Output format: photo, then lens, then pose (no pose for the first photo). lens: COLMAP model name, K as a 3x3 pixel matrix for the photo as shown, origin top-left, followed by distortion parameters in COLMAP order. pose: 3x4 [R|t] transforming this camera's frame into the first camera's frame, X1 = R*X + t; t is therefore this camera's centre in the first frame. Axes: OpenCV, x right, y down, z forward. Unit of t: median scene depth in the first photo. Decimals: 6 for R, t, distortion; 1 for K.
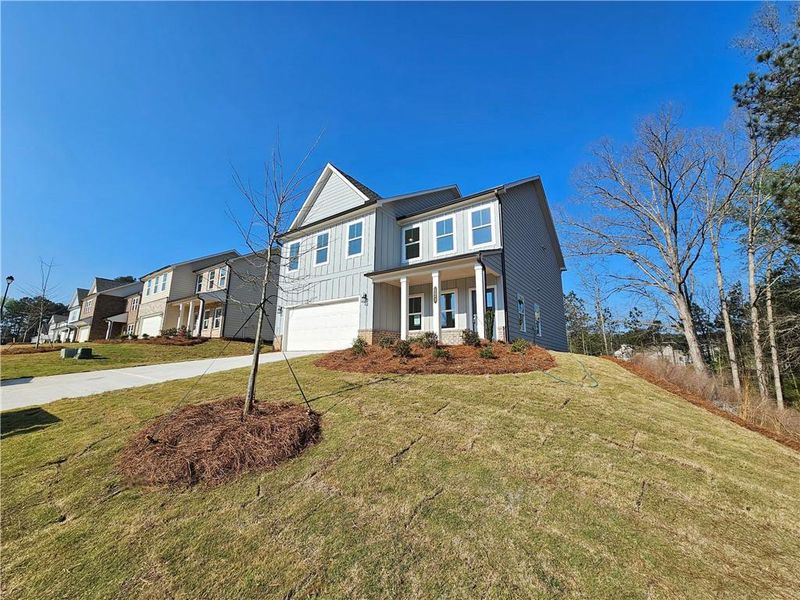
lens RADIAL K [[328.8, 0, 400.0], [0, 328.8, 300.0], [0, 0, 1]] dist [-0.001761, -0.000163]
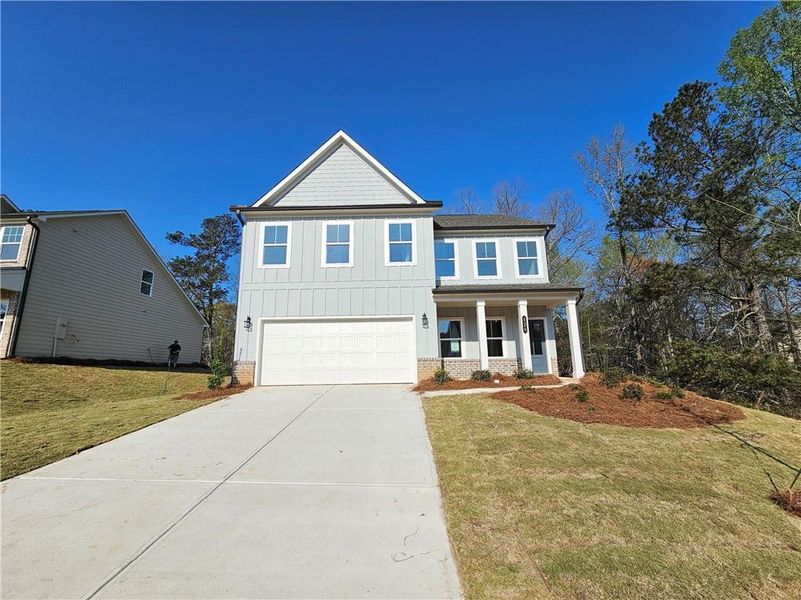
lens RADIAL K [[319.7, 0, 403.3], [0, 319.7, 316.8], [0, 0, 1]] dist [-0.000024, -0.000082]
pose [[0.817404, 0.070123, 0.571781, -0.580122], [-0.081752, 0.996638, -0.005357, -0.003325], [-0.570235, -0.042365, 0.820389, 0.367265]]
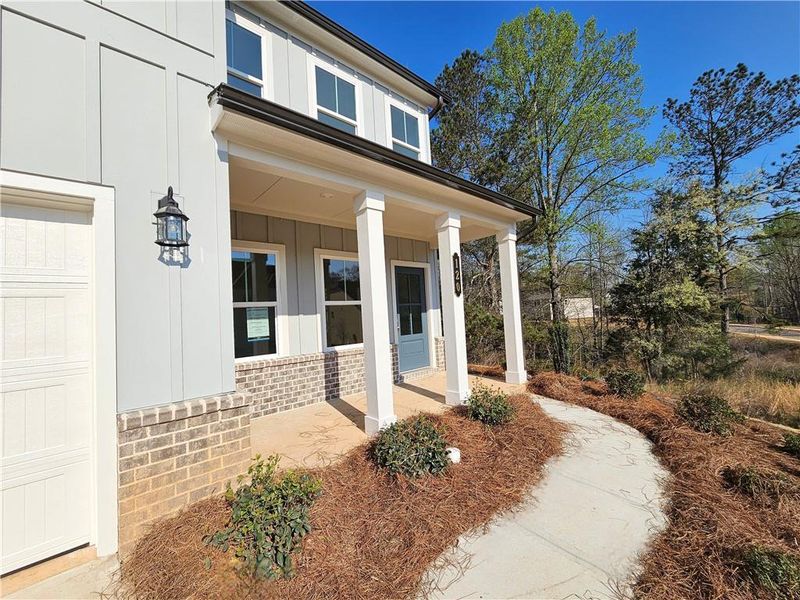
lens RADIAL K [[328.8, 0, 400.0], [0, 328.8, 300.0], [0, 0, 1]] dist [-0.001761, -0.000163]
pose [[0.202723, 0.022533, 0.978977, -0.240930], [-0.133474, 0.991041, 0.004828, 0.017647], [-0.970097, -0.131647, 0.203914, 0.810231]]
